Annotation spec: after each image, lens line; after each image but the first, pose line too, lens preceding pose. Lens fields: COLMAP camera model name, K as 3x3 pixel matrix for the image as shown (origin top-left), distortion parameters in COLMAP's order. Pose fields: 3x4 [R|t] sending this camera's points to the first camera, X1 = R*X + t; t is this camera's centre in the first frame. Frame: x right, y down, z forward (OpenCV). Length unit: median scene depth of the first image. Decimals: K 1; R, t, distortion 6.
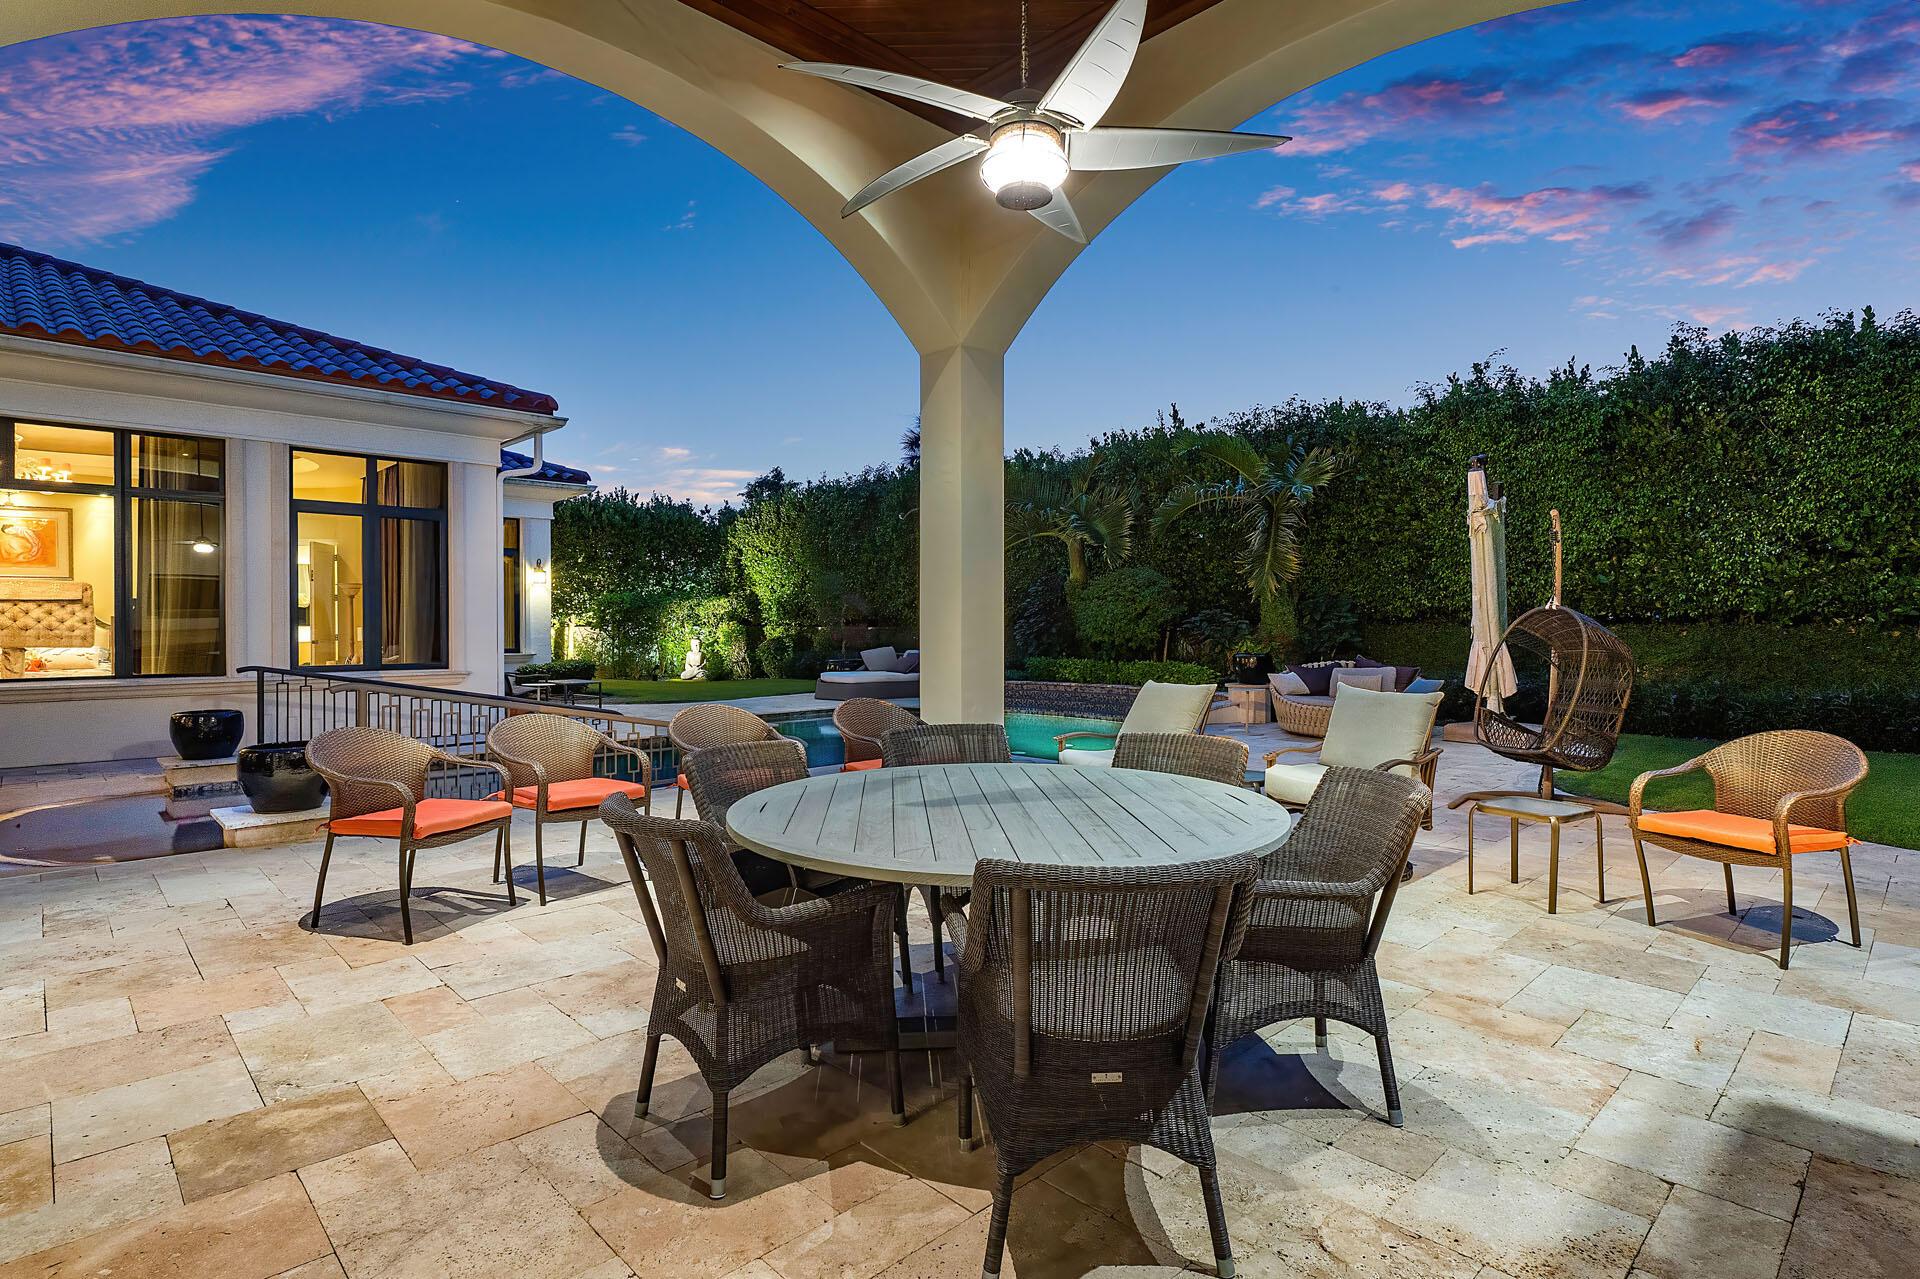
lens RADIAL K [[956.0, 0, 960.0], [0, 956.0, 639.5], [0, 0, 1]] dist [-0.001883, 0.000501]
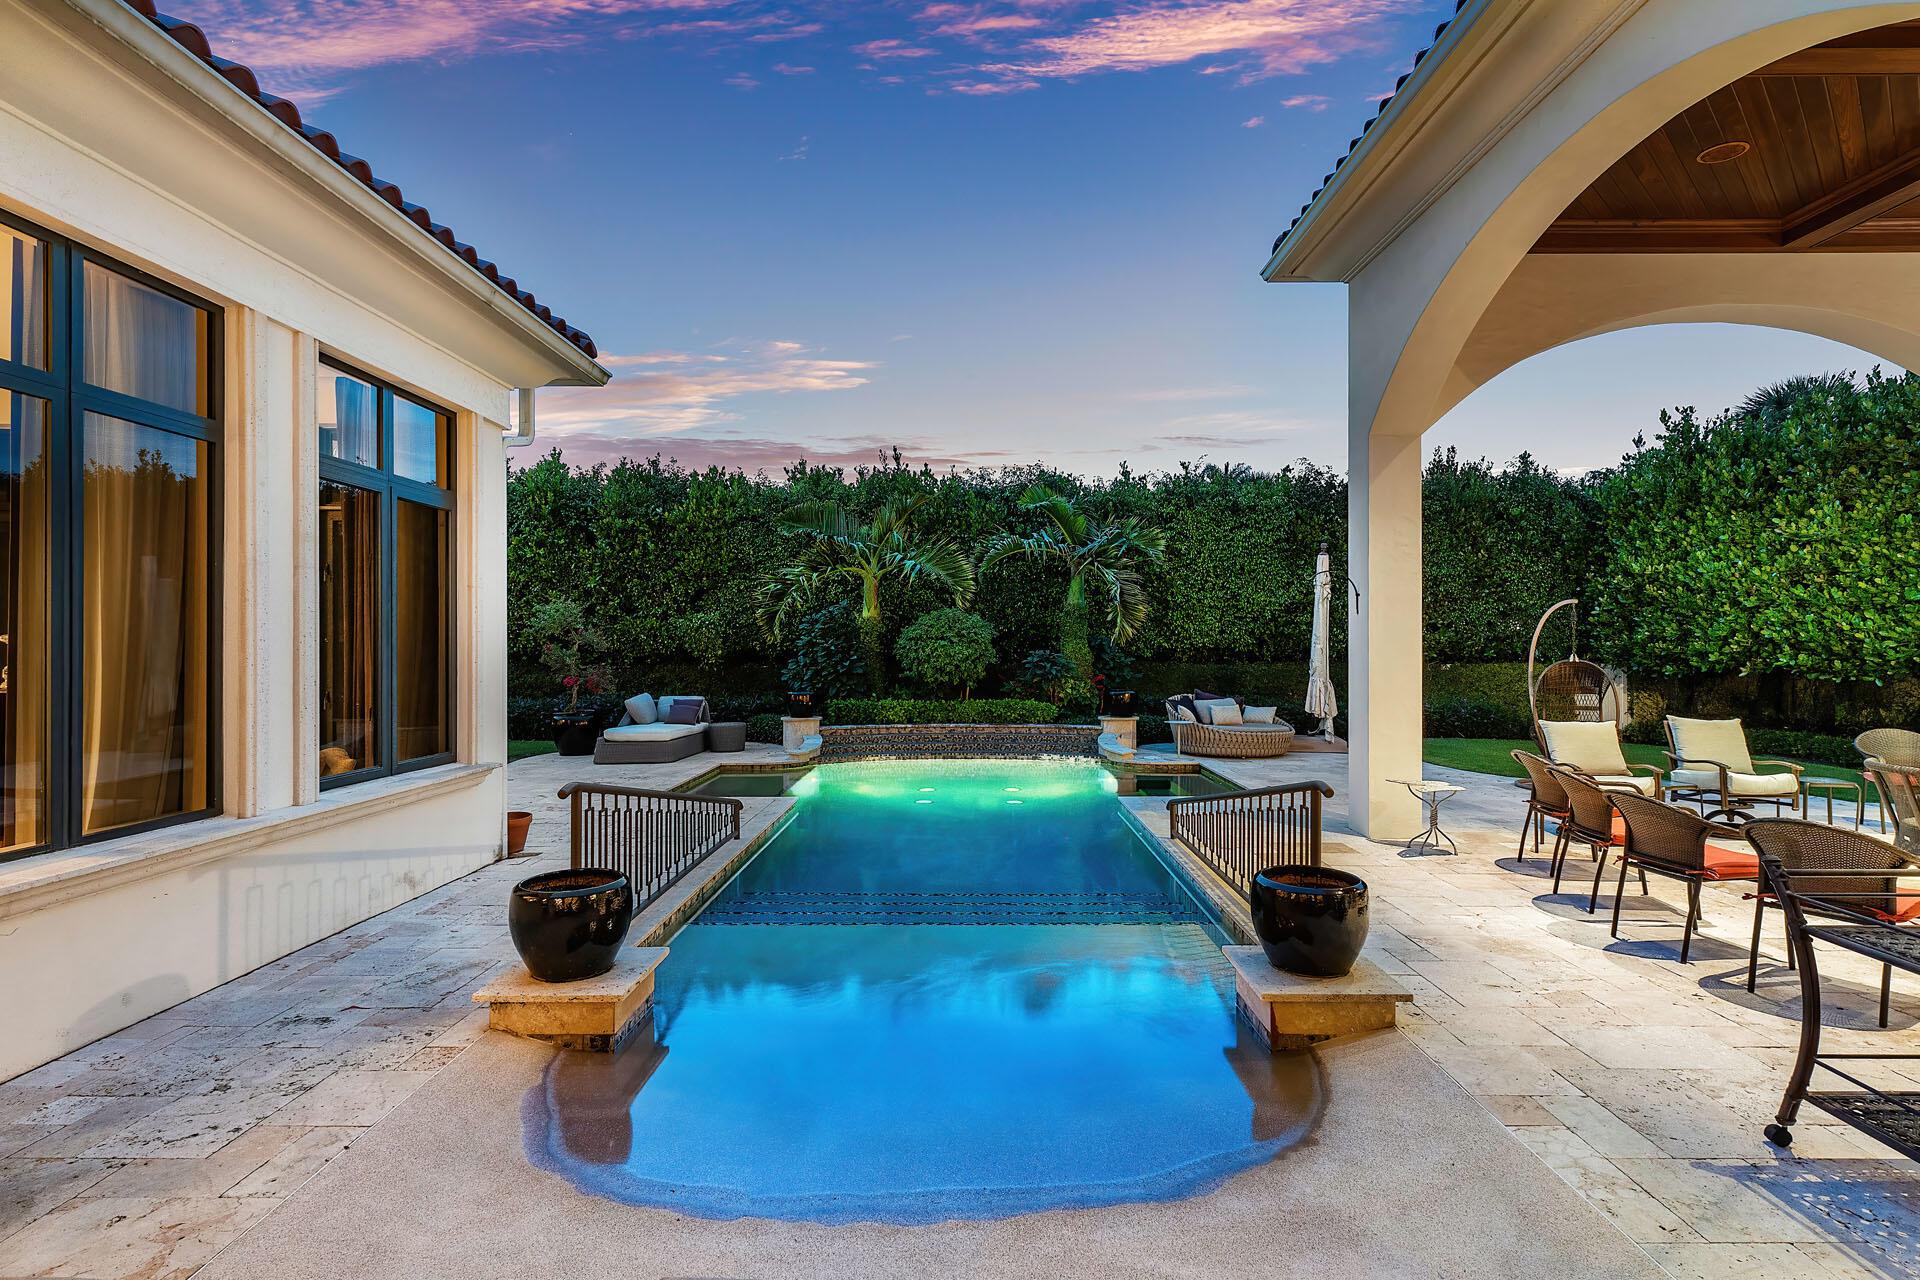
lens RADIAL K [[956.0, 0, 960.0], [0, 956.0, 640.0], [0, 0, 1]] dist [-0.001883, 0.000501]
pose [[0.701560, 0.005739, 0.712587, -0.712776], [0.012194, 0.999724, -0.020057, -0.027481], [-0.712506, 0.022761, 0.701297, 0.361786]]
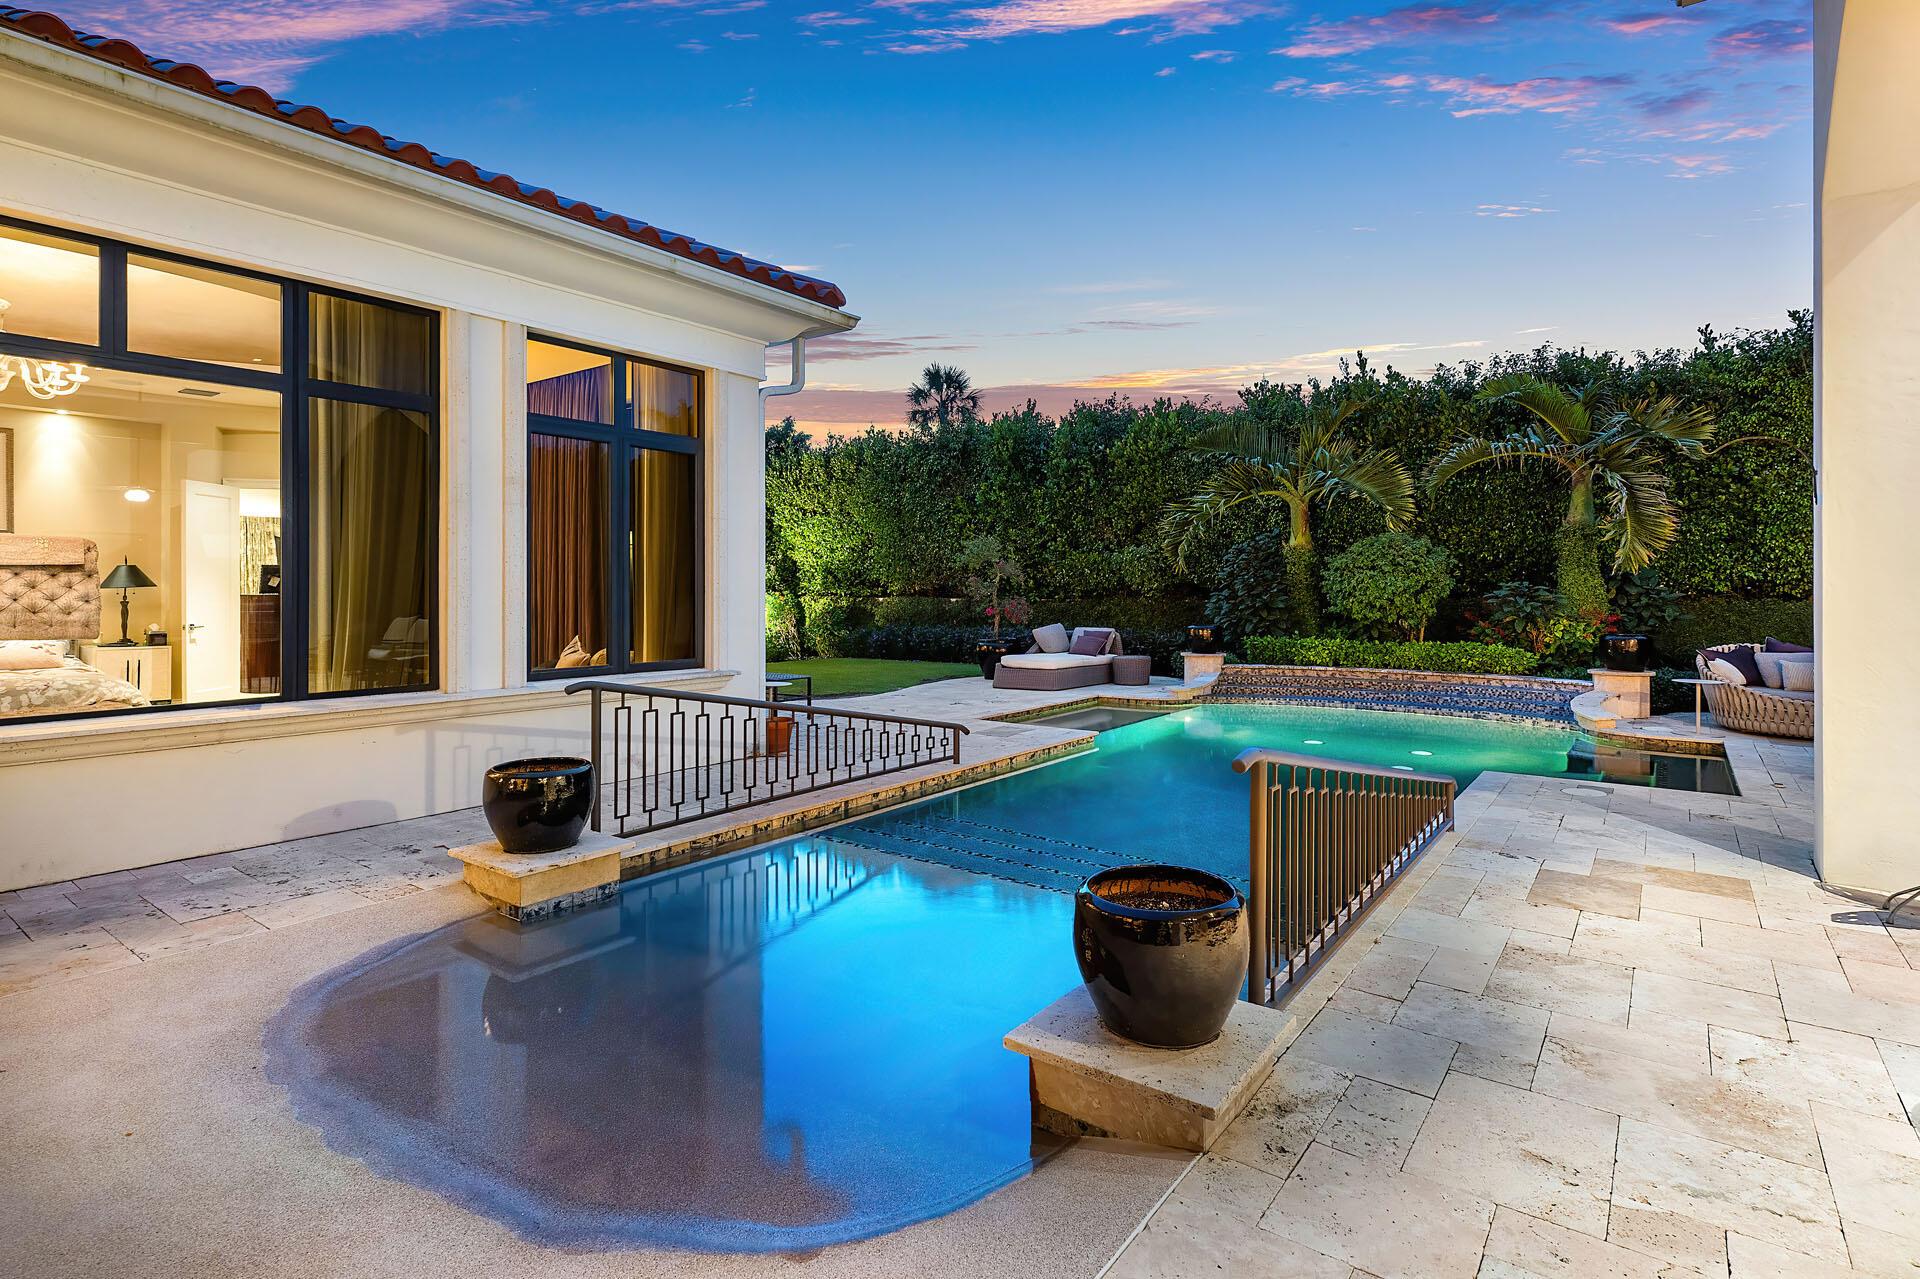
lens RADIAL K [[934.7, 0, 915.6], [0, 934.7, 580.0], [0, 0, 1]] dist [-0.000944, 0.000024]
pose [[0.987420, 0.002396, 0.158103, -0.501251], [0.001573, 0.999687, -0.024975, -0.016184], [-0.158113, 0.024909, 0.987107, 0.312010]]
